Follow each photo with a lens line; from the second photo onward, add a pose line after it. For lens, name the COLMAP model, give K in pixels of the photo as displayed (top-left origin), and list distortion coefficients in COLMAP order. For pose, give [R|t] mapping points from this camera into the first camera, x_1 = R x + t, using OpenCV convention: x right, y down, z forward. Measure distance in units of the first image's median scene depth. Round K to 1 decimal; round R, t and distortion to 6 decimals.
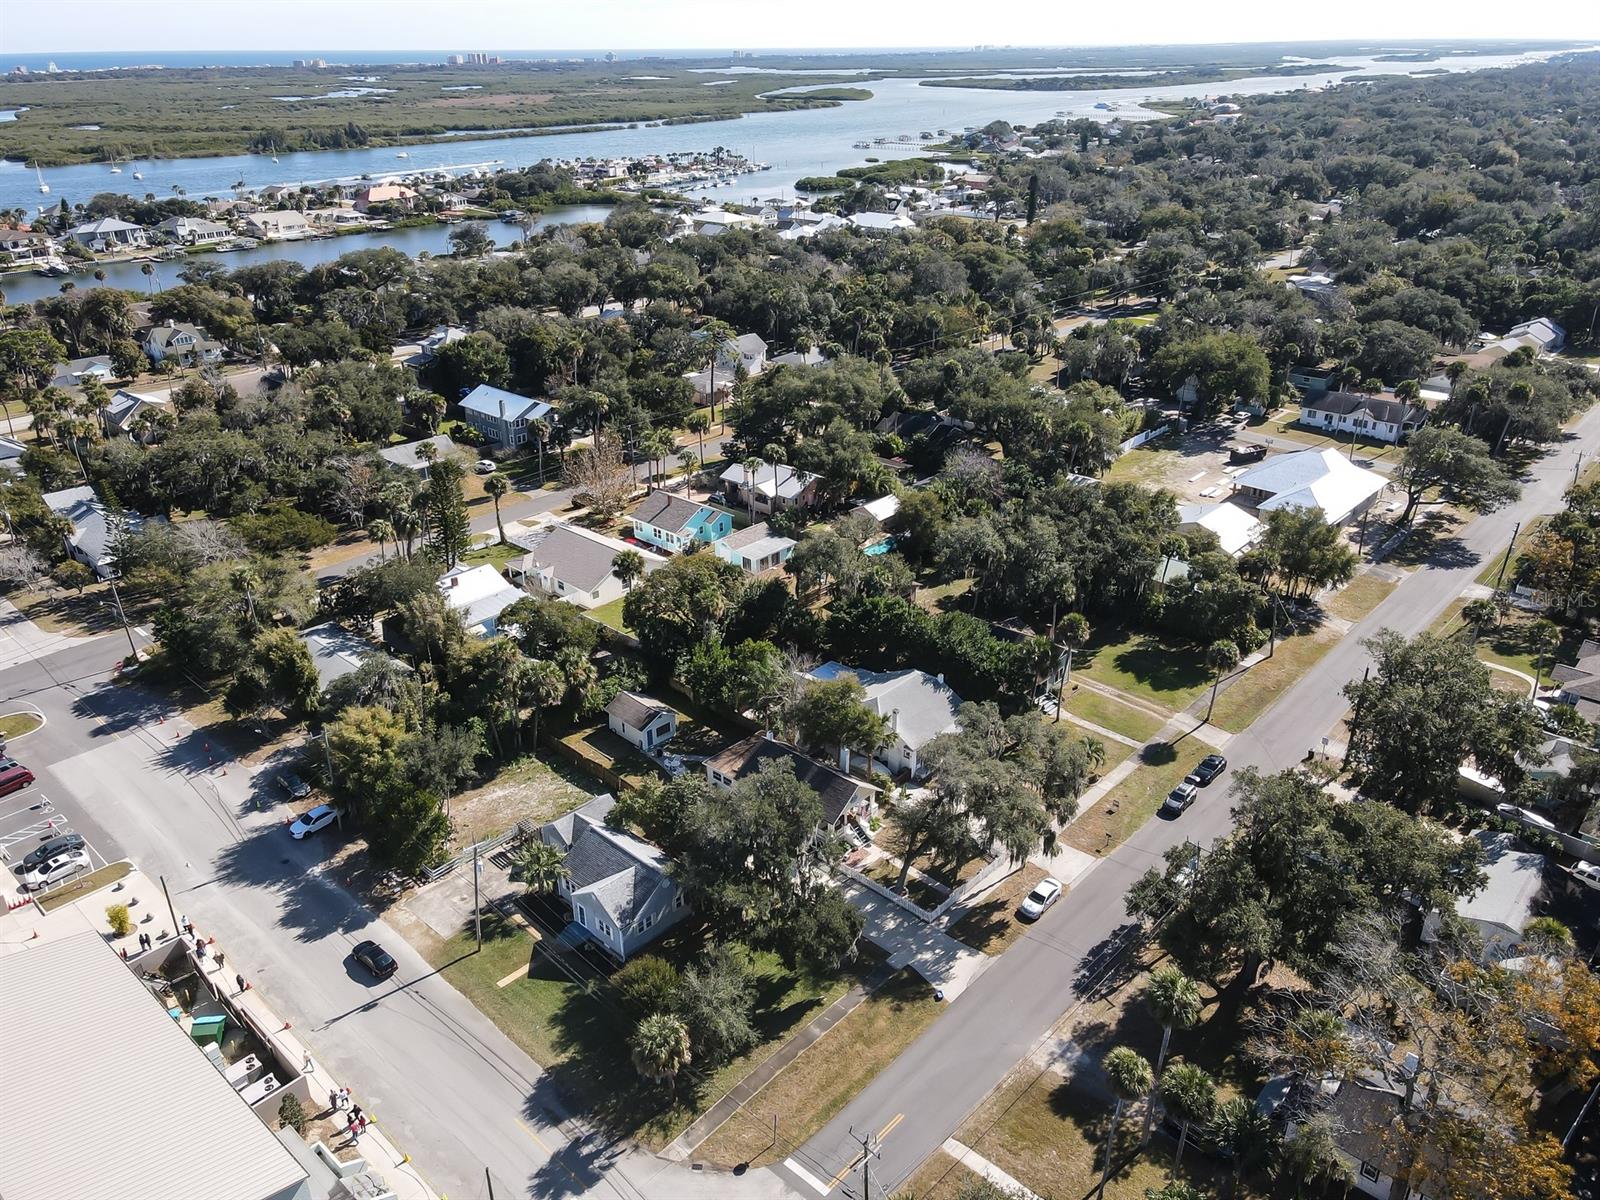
lens RADIAL K [[1164.9, 0, 801.5], [0, 1164.9, 599.4], [0, 0, 1]] dist [0.018114, 0.005677]
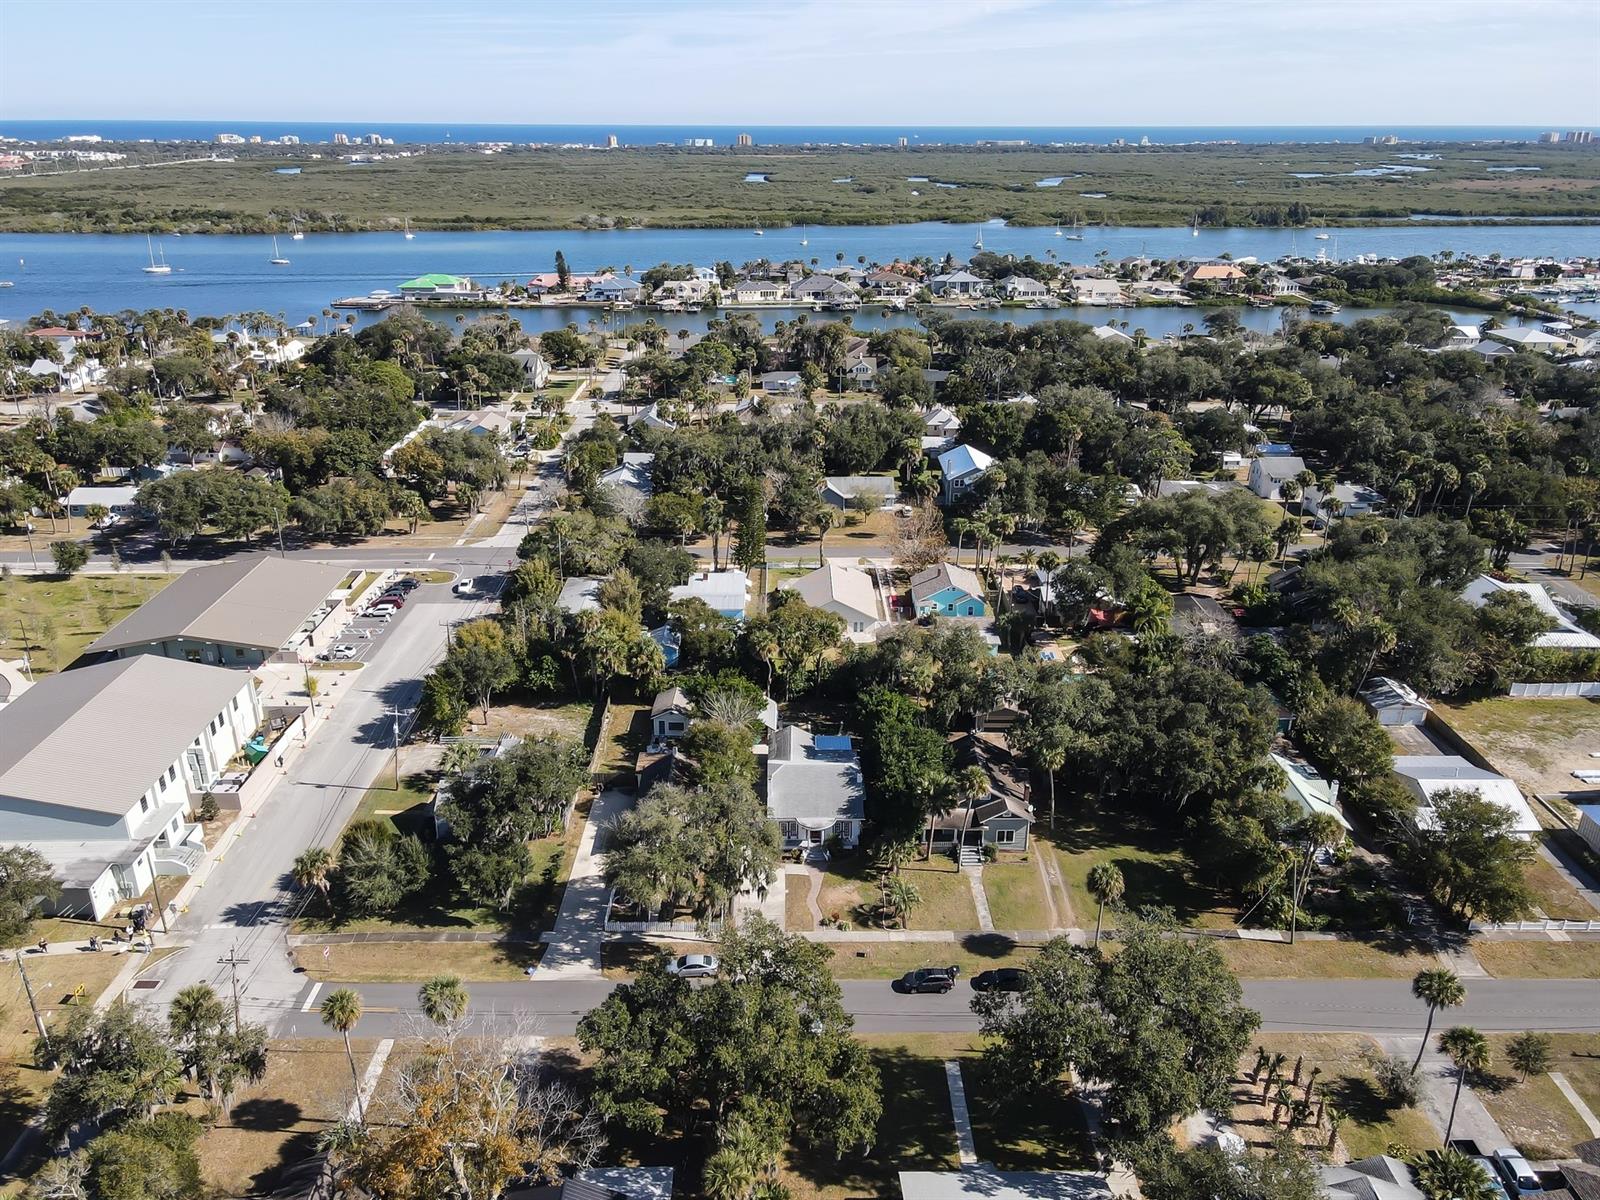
lens RADIAL K [[1164.9, 0, 801.5], [0, 1164.9, 599.4], [0, 0, 1]] dist [0.018114, 0.005677]
pose [[0.683596, 0.286327, -0.671352, 0.577045], [-0.321562, 0.943903, 0.075141, -0.111693], [0.655206, 0.164515, 0.737320, 0.145275]]
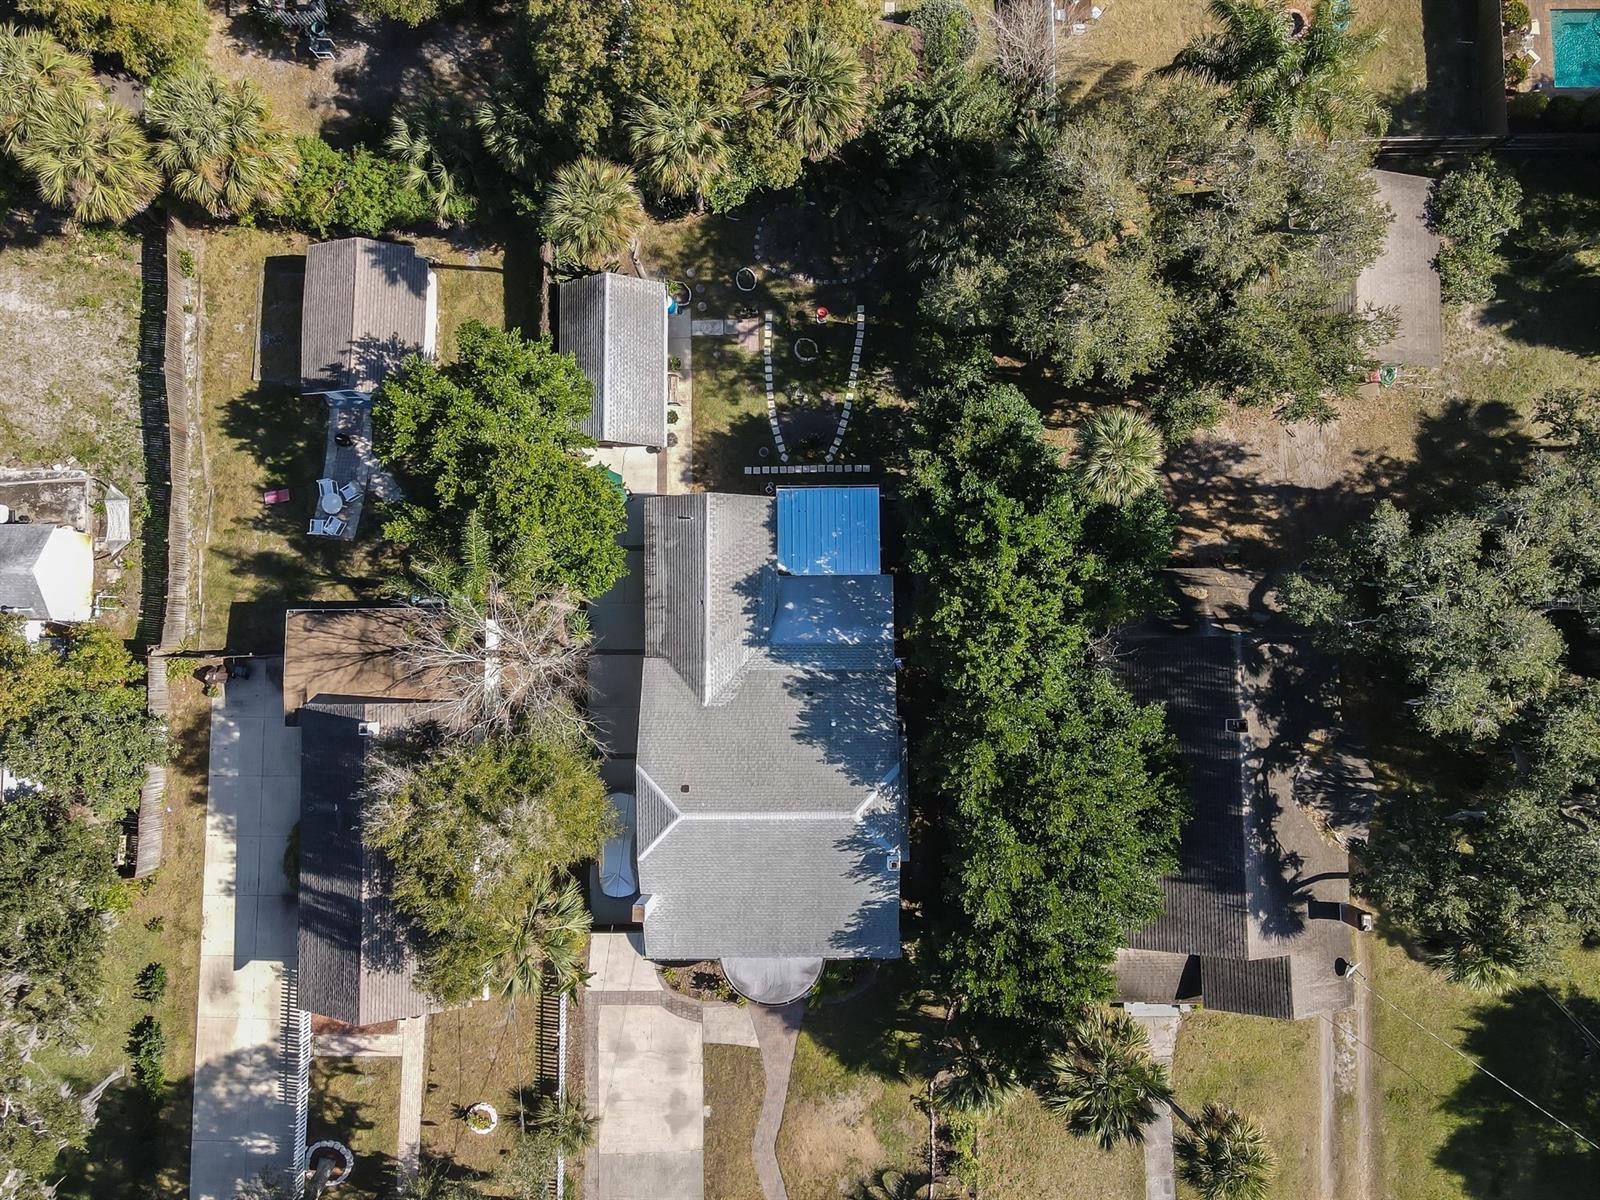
lens RADIAL K [[1088.9, 0, 792.9], [0, 1088.9, 597.1], [0, 0, 1]] dist [0.014615, 0.002543]
pose [[0.681448, 0.729599, -0.057577, 0.044229], [-0.299777, 0.350029, 0.887476, -0.200019], [0.667655, -0.587508, 0.457244, 0.691341]]
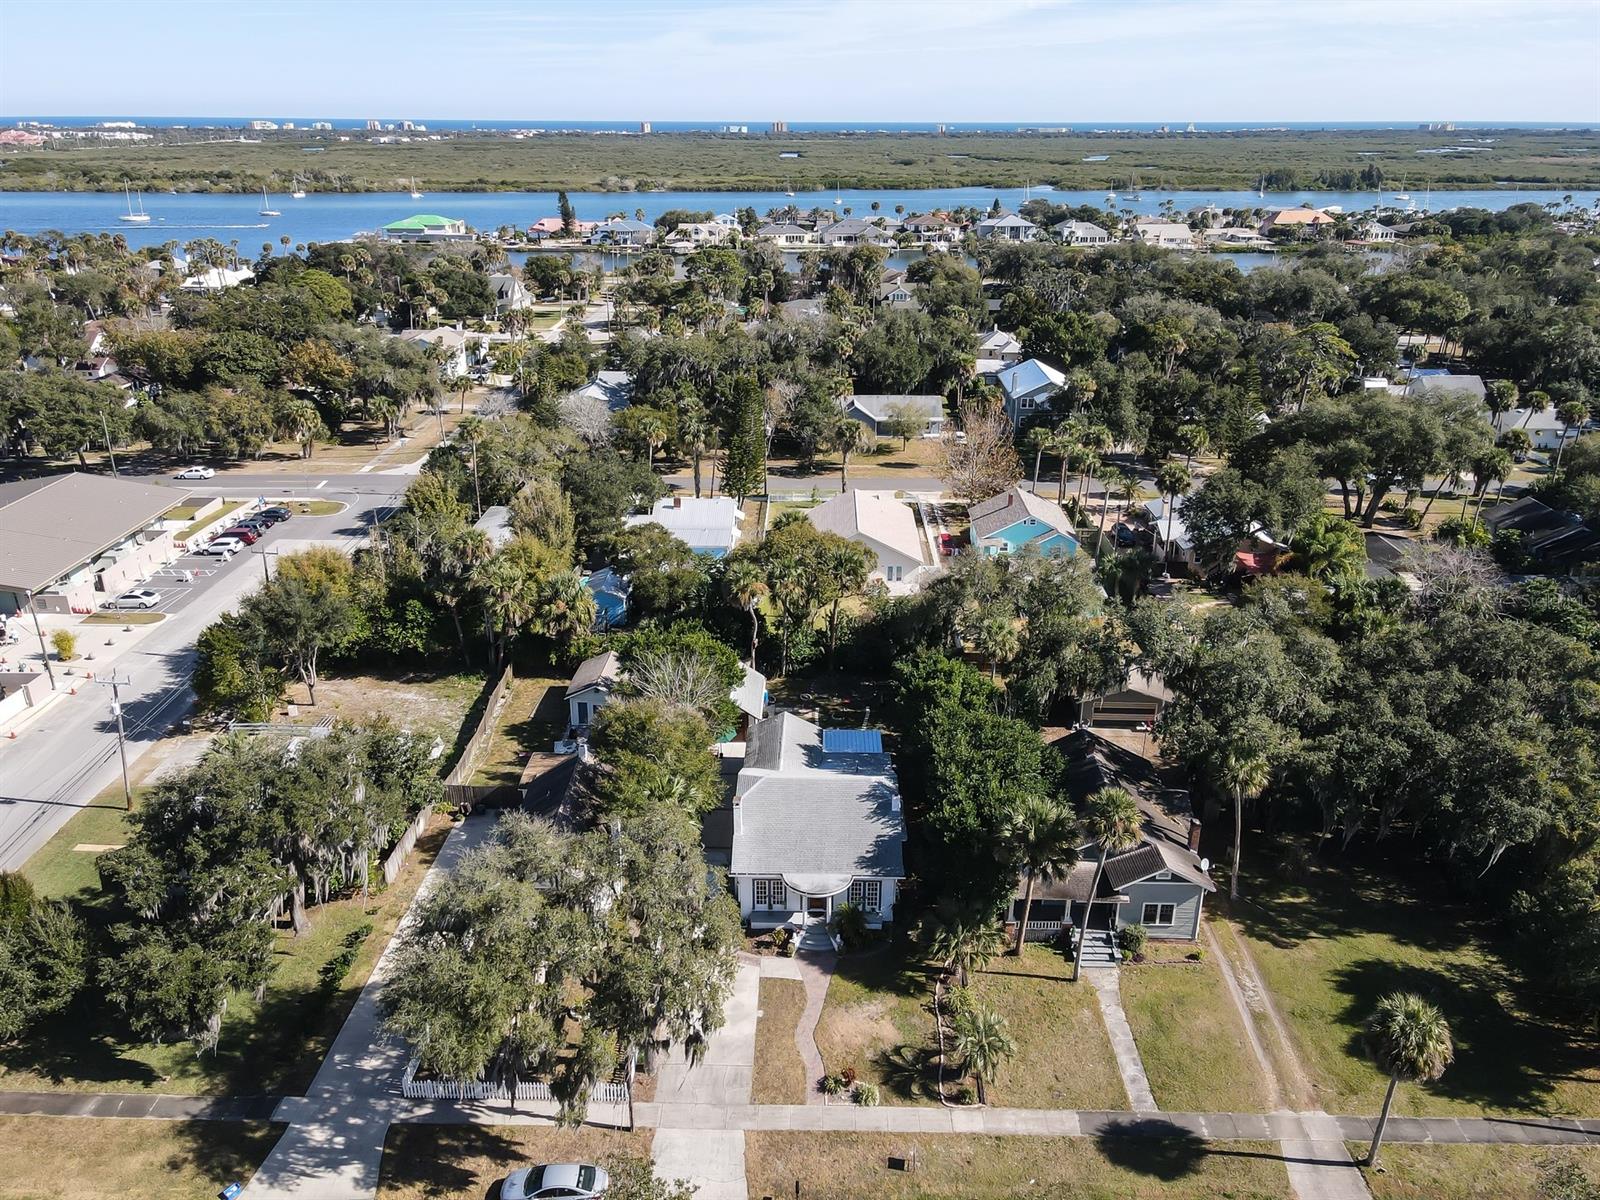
lens RADIAL K [[1164.9, 0, 801.5], [0, 1164.9, 599.4], [0, 0, 1]] dist [0.018114, 0.005677]
pose [[0.661714, 0.294758, -0.689385, 0.365630], [-0.329586, 0.940232, 0.085654, -0.049739], [0.673430, 0.170533, 0.719313, 0.418883]]
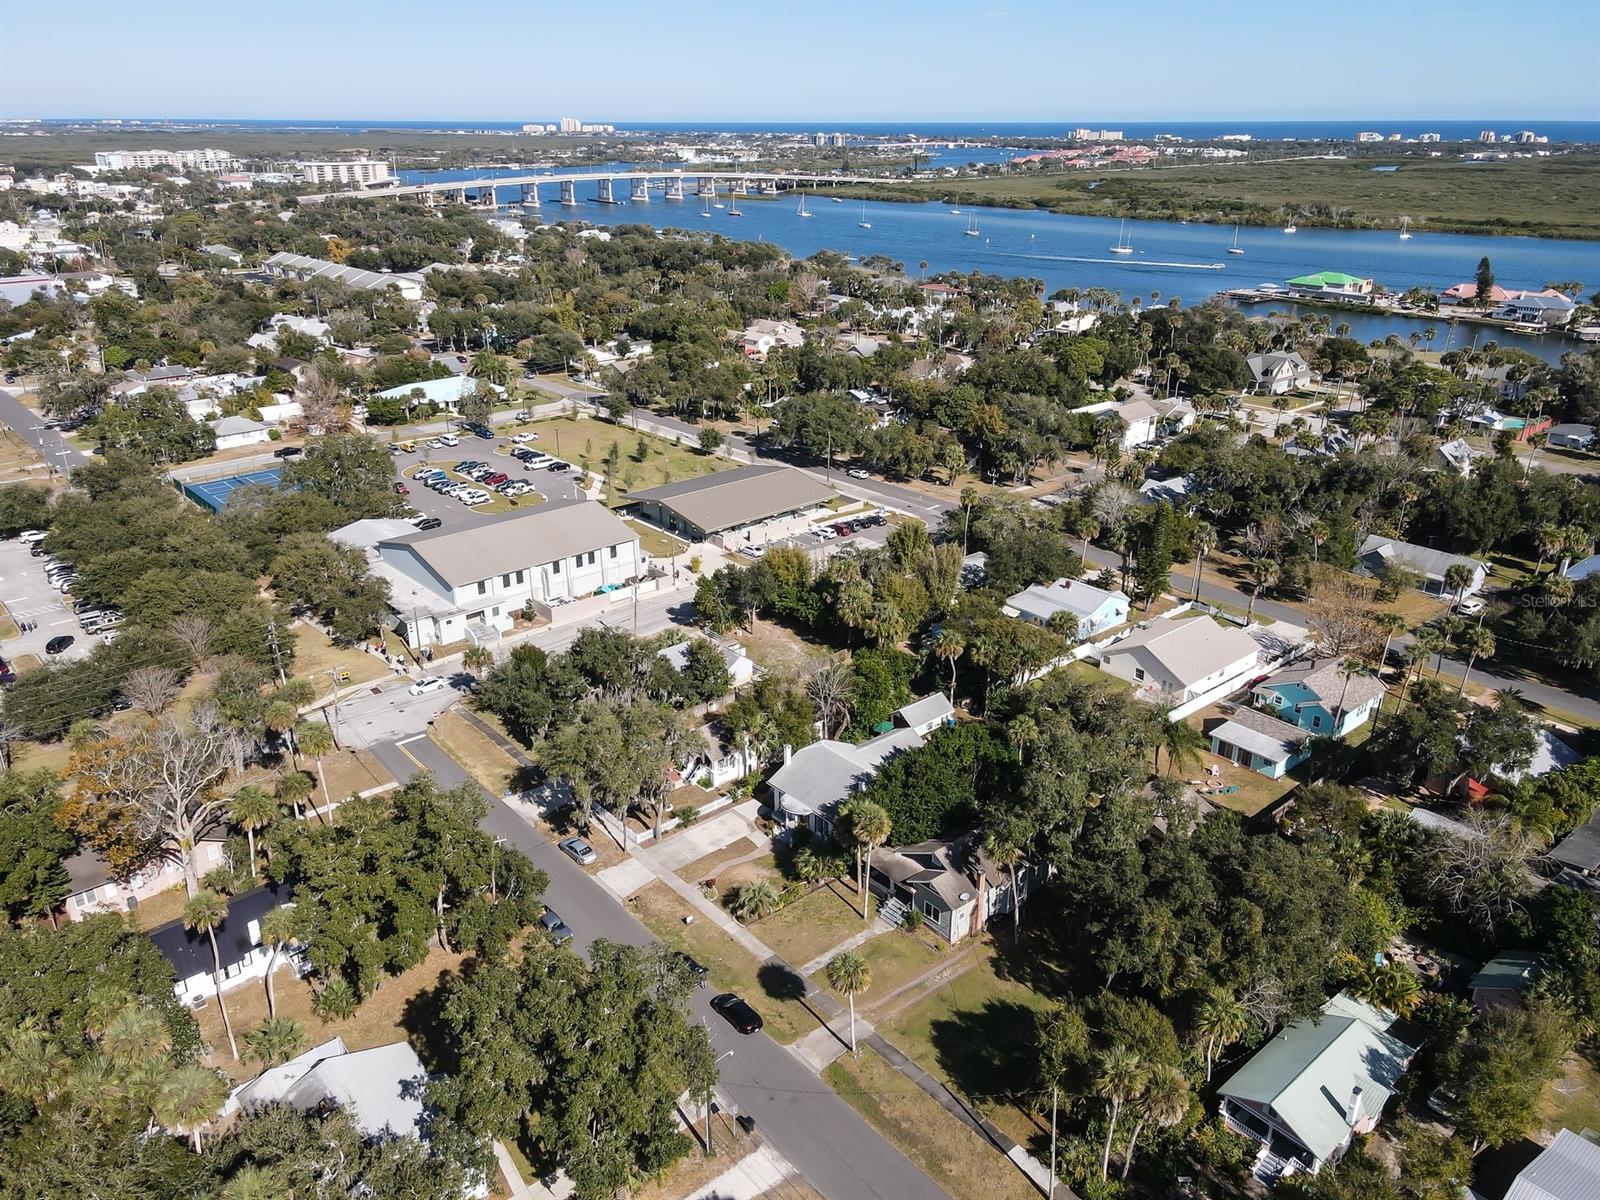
lens RADIAL K [[1164.9, 0, 801.5], [0, 1164.9, 599.4], [0, 0, 1]] dist [0.018114, 0.005677]
pose [[-0.120643, 0.385653, -0.914722, 0.743264], [-0.426674, 0.811851, 0.398556, -0.329035], [0.896323, 0.438371, 0.066604, 0.654023]]
